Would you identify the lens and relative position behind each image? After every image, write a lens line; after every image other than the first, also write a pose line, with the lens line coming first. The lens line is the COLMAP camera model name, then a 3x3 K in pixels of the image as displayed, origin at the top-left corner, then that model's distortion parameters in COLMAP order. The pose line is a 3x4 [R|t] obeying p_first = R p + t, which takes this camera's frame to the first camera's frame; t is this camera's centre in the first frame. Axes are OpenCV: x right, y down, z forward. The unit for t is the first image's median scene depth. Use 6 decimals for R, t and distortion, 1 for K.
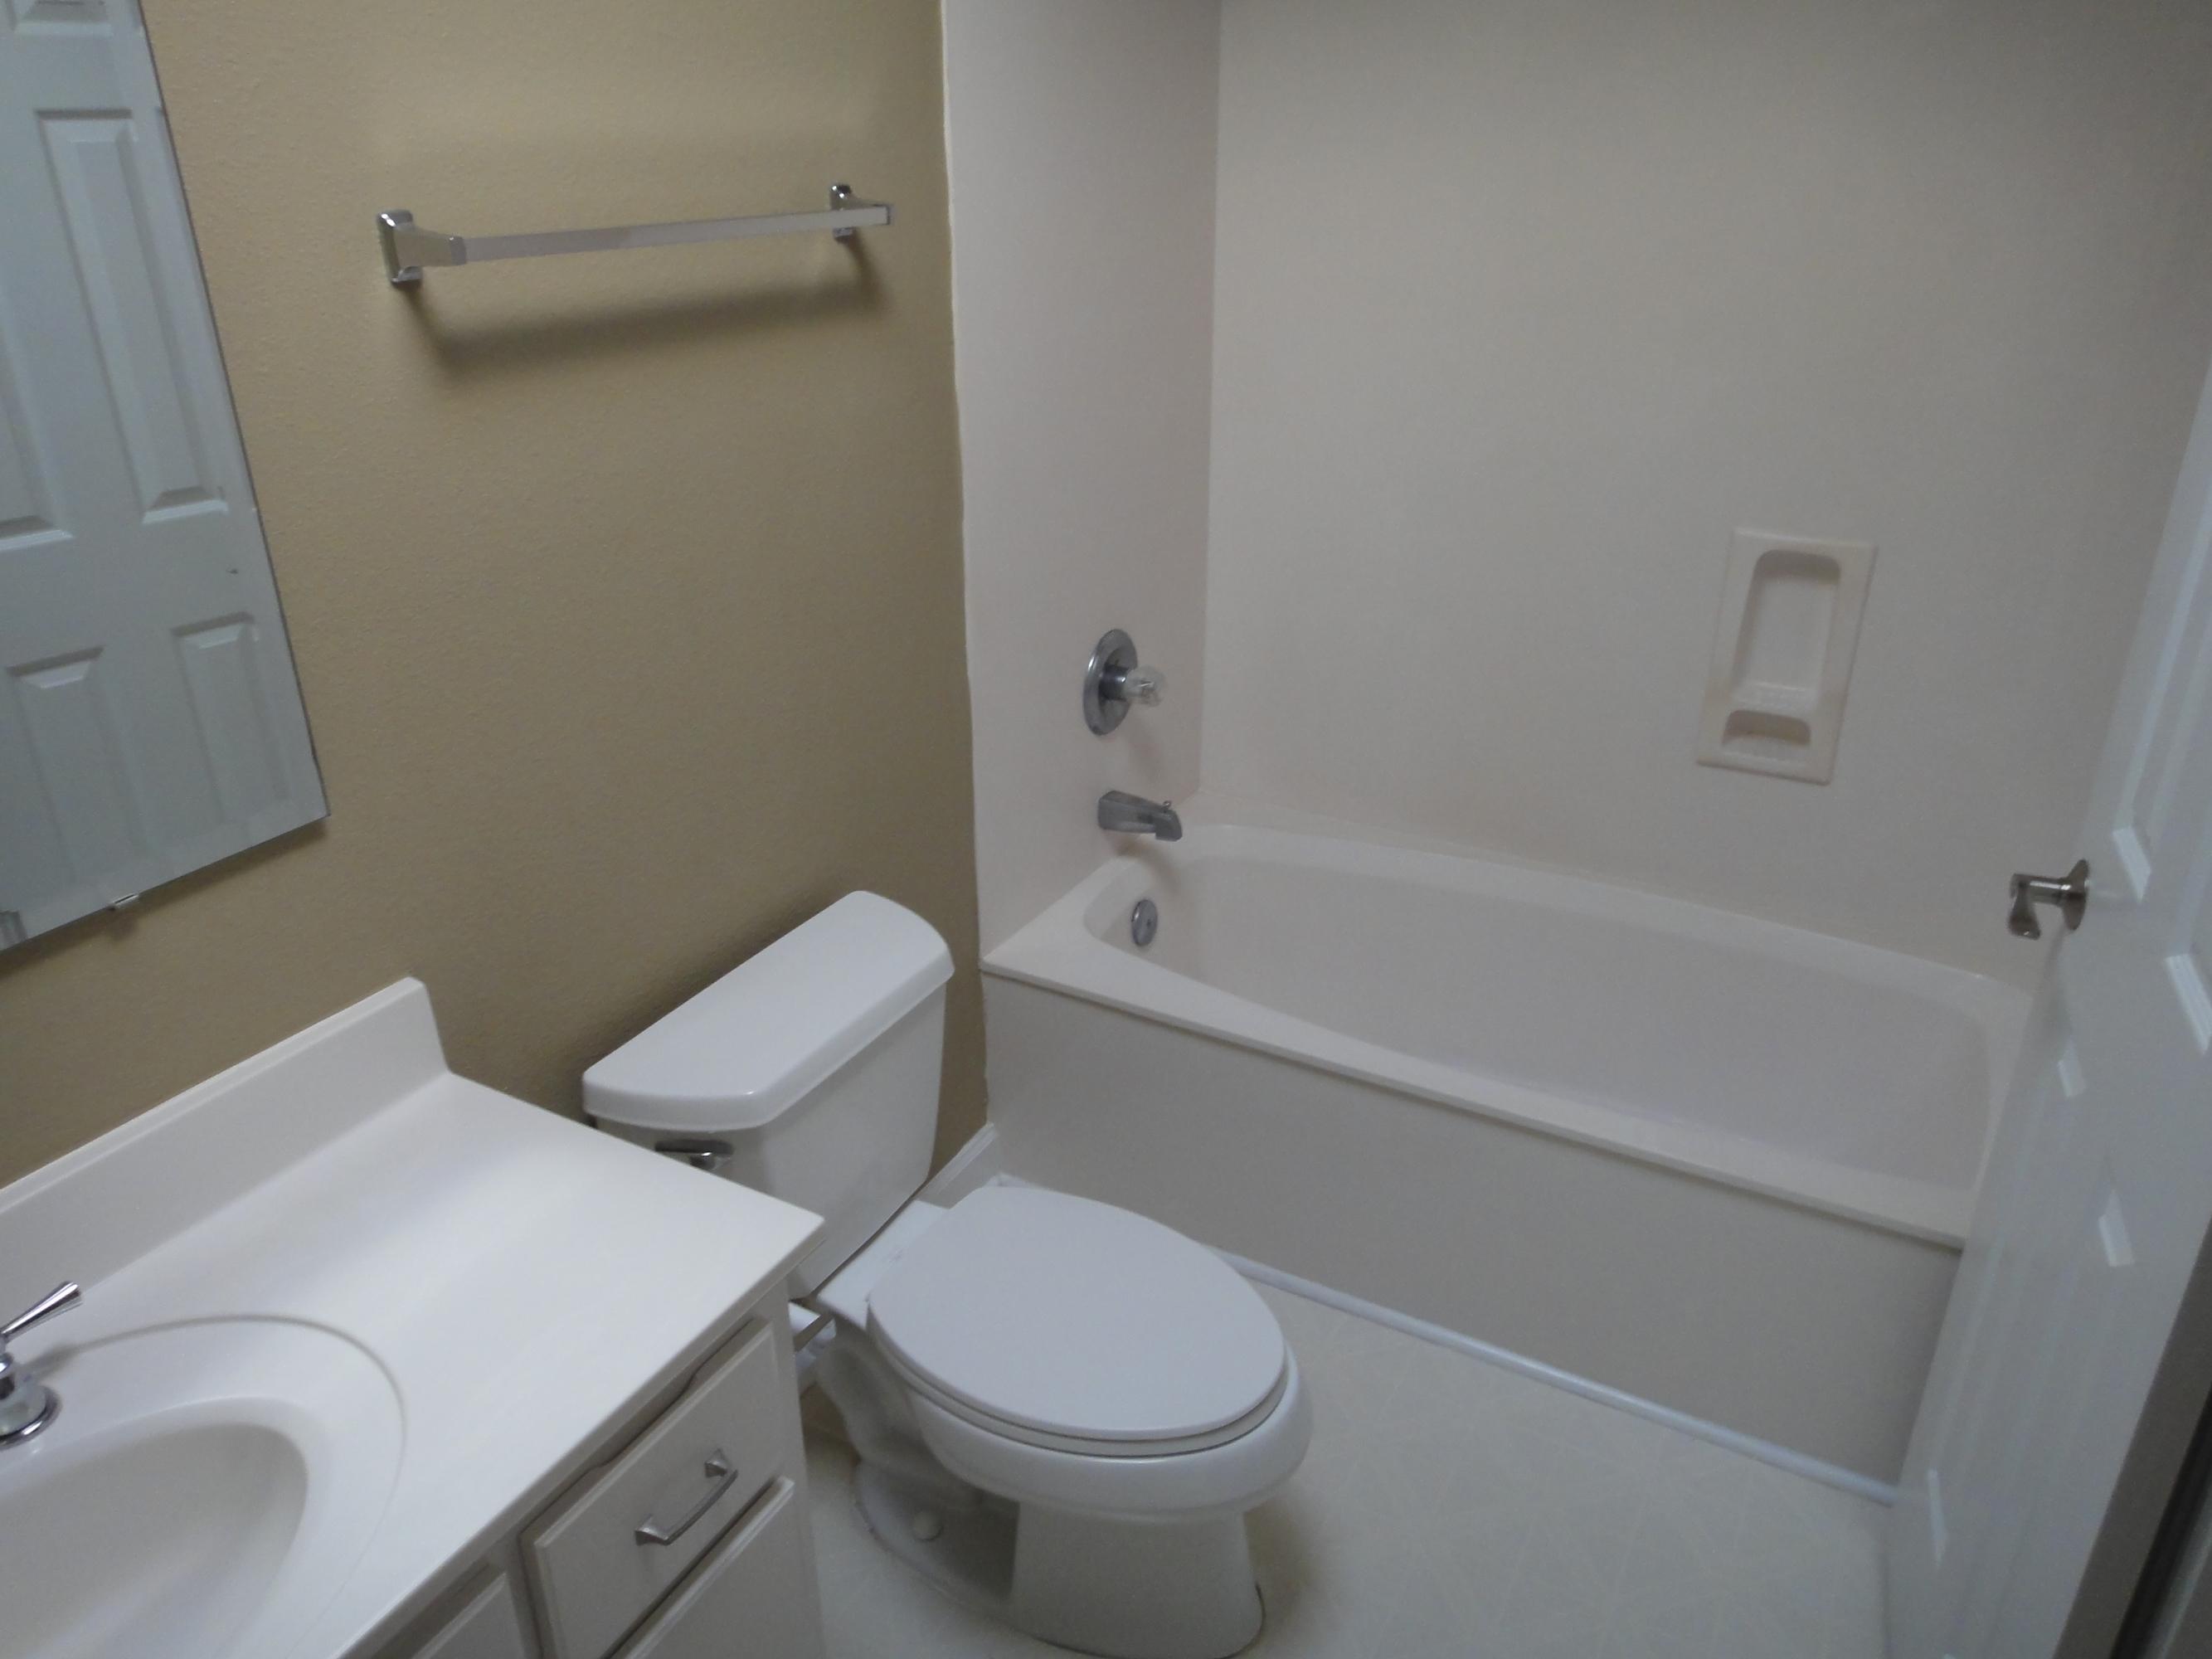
lens RADIAL K [[1561.6, 0, 1102.7], [0, 1561.6, 817.1], [0, 0, 1]] dist [-0.005908, -0.006319]
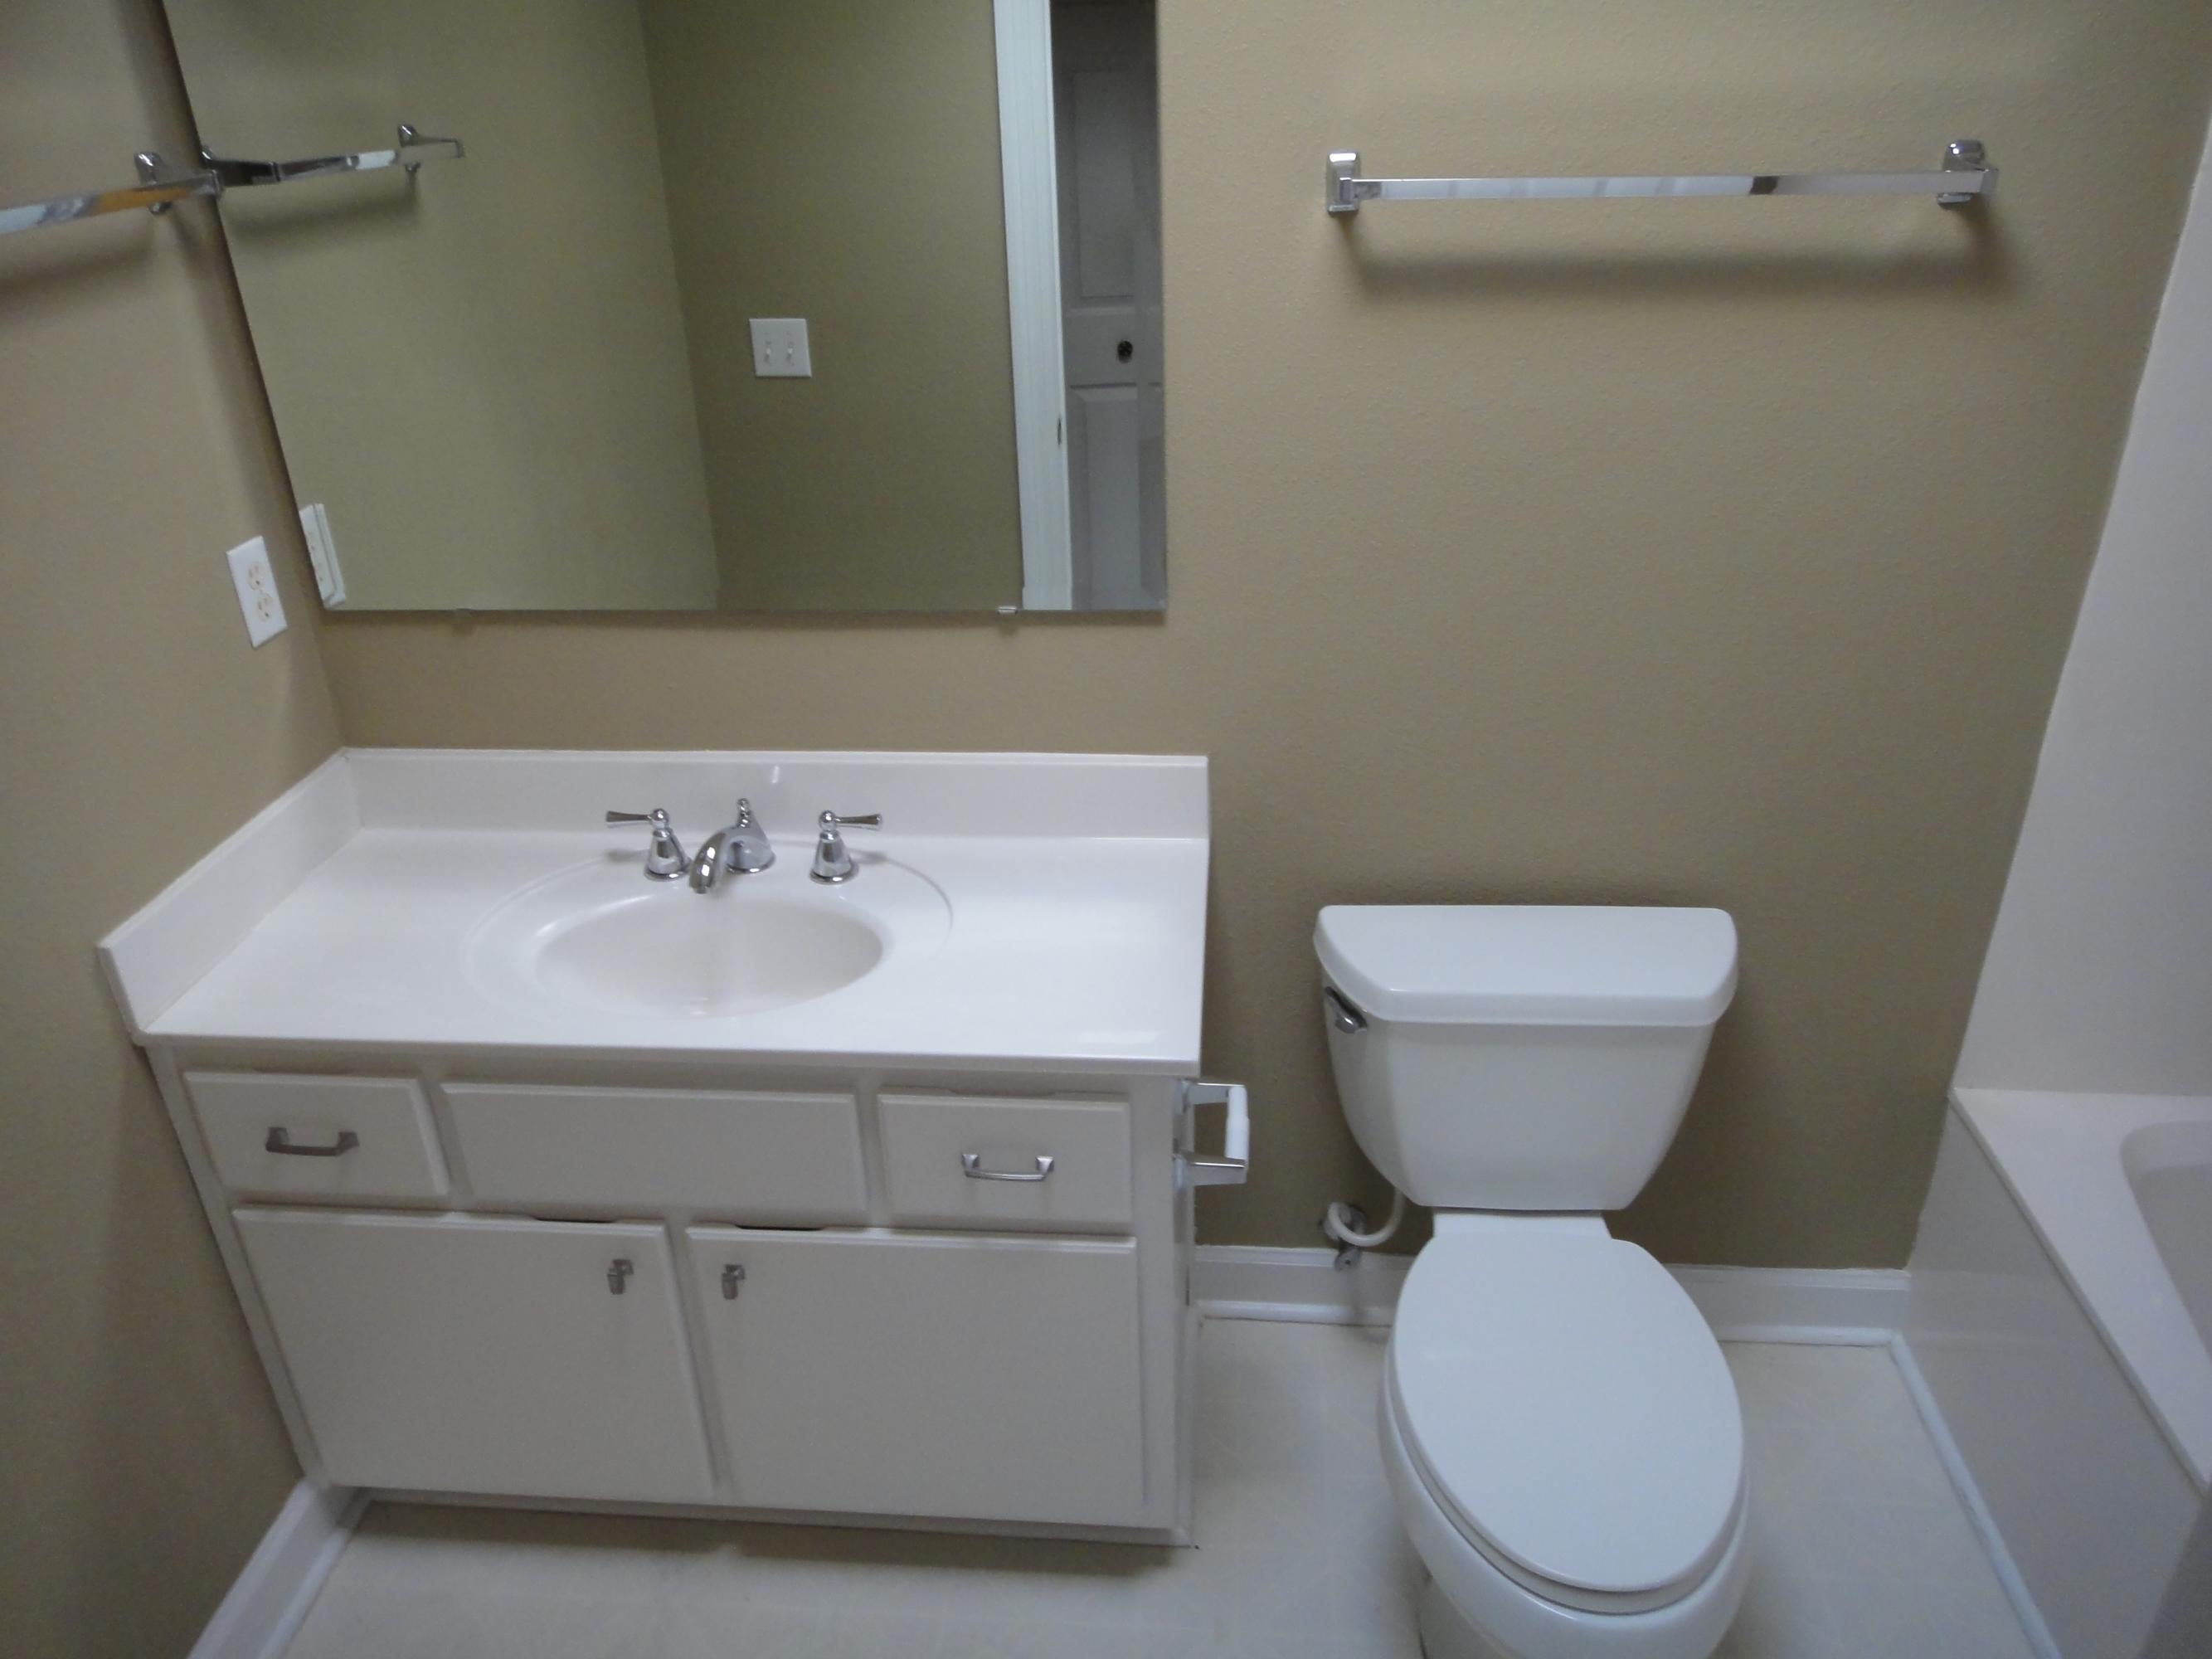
lens RADIAL K [[1513.7, 0, 1106.0], [0, 1513.7, 829.5], [0, 0, 1]] dist [-0.001968, -0.000943]
pose [[0.420430, 0.398442, -0.815158, 0.510118], [-0.353388, 0.899383, 0.257345, -0.123780], [0.835677, 0.179871, 0.518932, 0.267605]]
